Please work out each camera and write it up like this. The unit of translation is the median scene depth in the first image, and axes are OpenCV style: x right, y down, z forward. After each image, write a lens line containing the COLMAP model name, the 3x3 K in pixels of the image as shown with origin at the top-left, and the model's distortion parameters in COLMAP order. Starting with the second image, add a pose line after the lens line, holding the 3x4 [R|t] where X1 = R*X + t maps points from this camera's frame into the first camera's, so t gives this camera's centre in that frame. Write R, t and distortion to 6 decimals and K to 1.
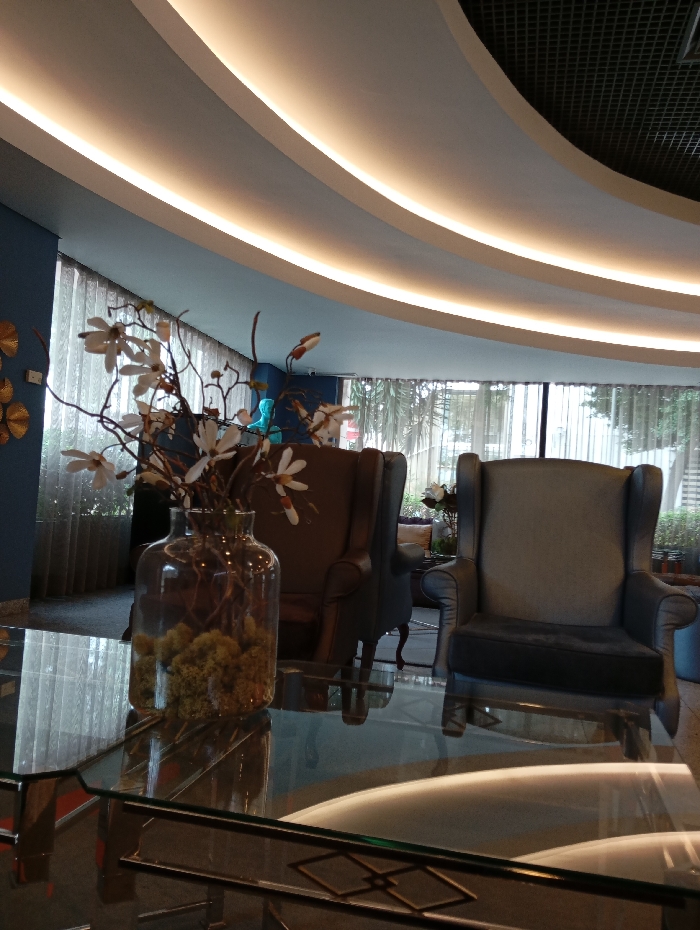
lens RADIAL K [[759.6, 0, 334.2], [0, 759.6, 464.2], [0, 0, 1]] dist [0.109989, -0.181192]
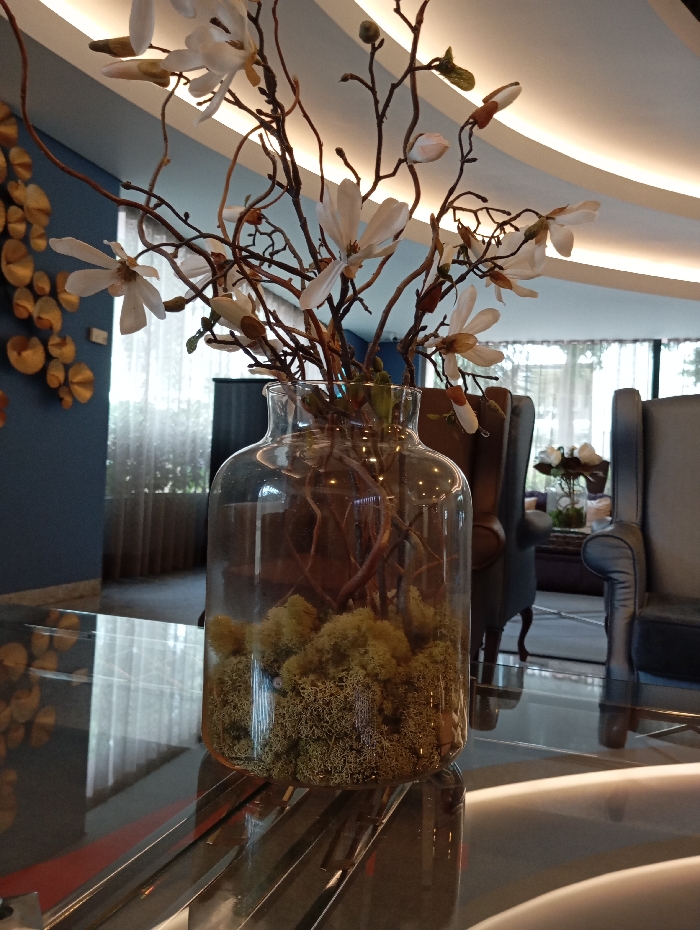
lens RADIAL K [[758.1, 0, 331.6], [0, 758.1, 466.6], [0, 0, 1]] dist [0.045587, -0.001169]
pose [[0.995113, -0.019452, -0.096813, -0.058689], [0.021400, 0.999588, 0.019118, 0.052493], [0.096401, -0.021097, 0.995119, 0.232725]]
